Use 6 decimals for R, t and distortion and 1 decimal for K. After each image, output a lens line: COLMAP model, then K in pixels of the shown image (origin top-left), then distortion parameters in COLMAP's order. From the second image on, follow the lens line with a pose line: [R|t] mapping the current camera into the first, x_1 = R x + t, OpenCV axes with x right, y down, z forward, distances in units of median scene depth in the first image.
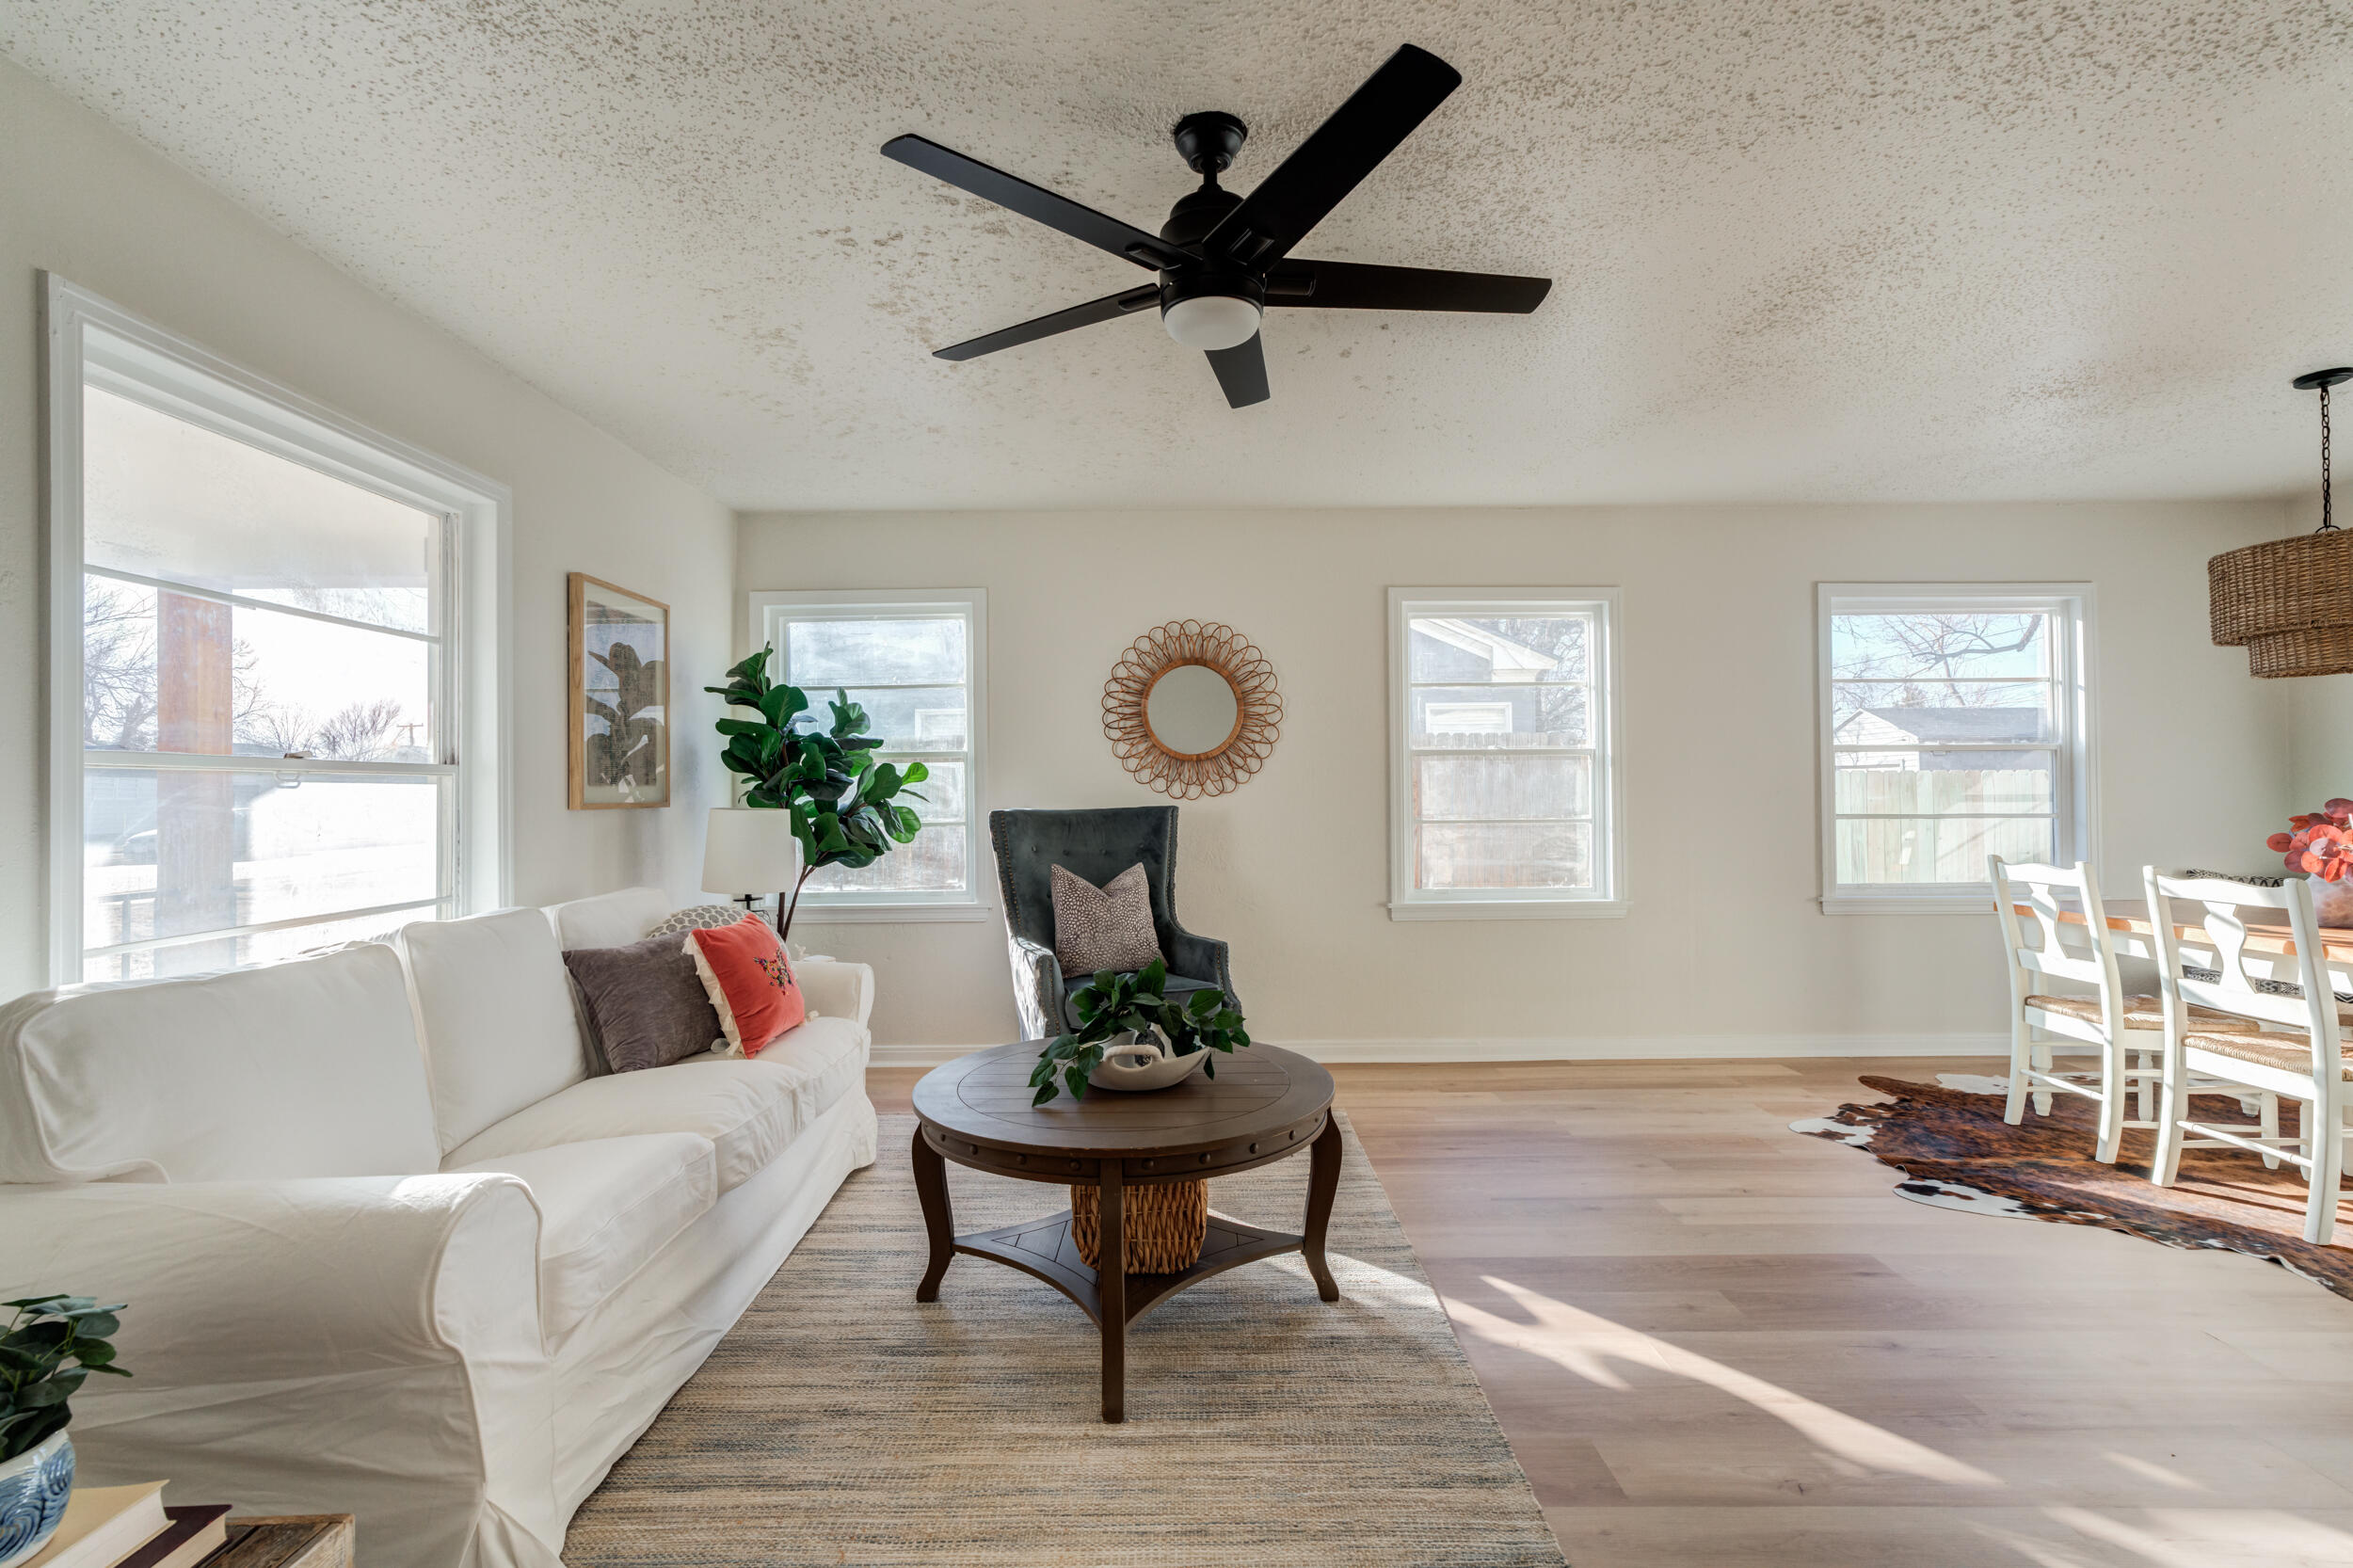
lens RADIAL K [[1059.6, 0, 1181.3], [0, 1059.6, 774.1], [0, 0, 1]] dist [-0.015102, 0.014144]
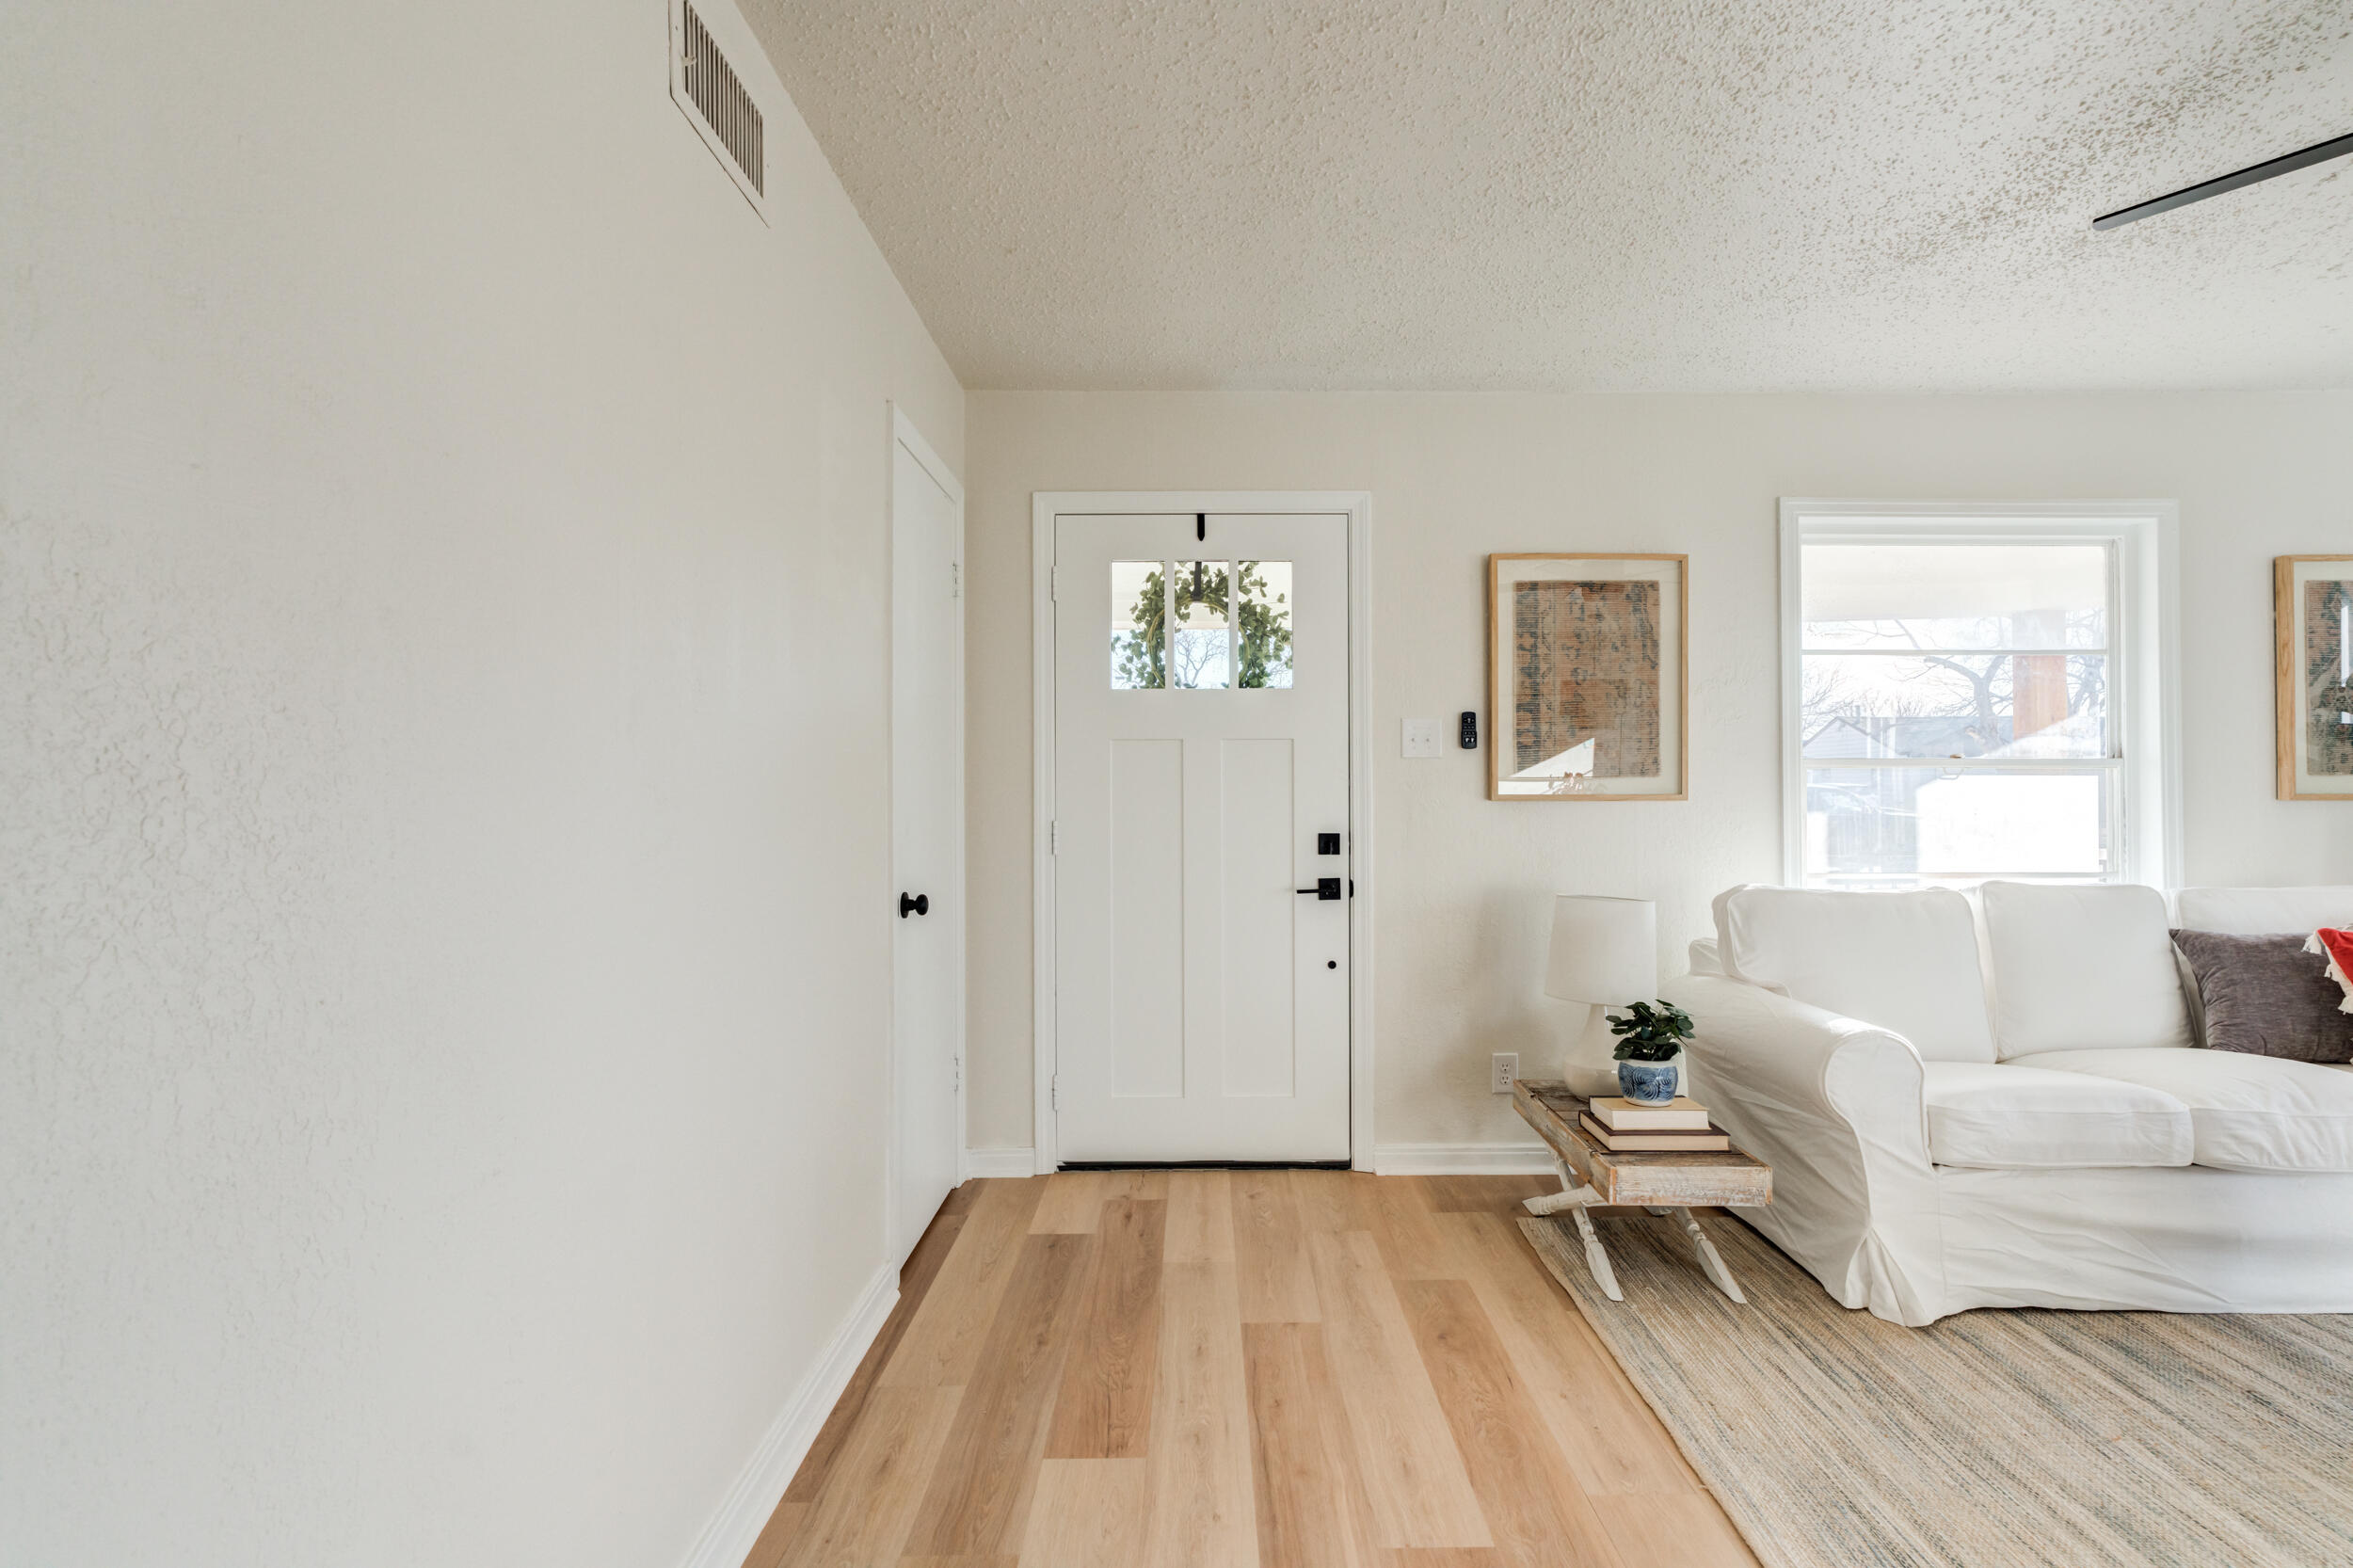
lens RADIAL K [[1145.8, 0, 1203.0], [0, 1145.8, 780.8], [0, 0, 1]] dist [-0.024205, 0.016953]
pose [[0.000118, -0.000240, -1.000000, 0.493600], [0.017365, 0.999849, -0.000238, -0.001082], [0.999849, -0.017365, 0.000122, 0.002852]]
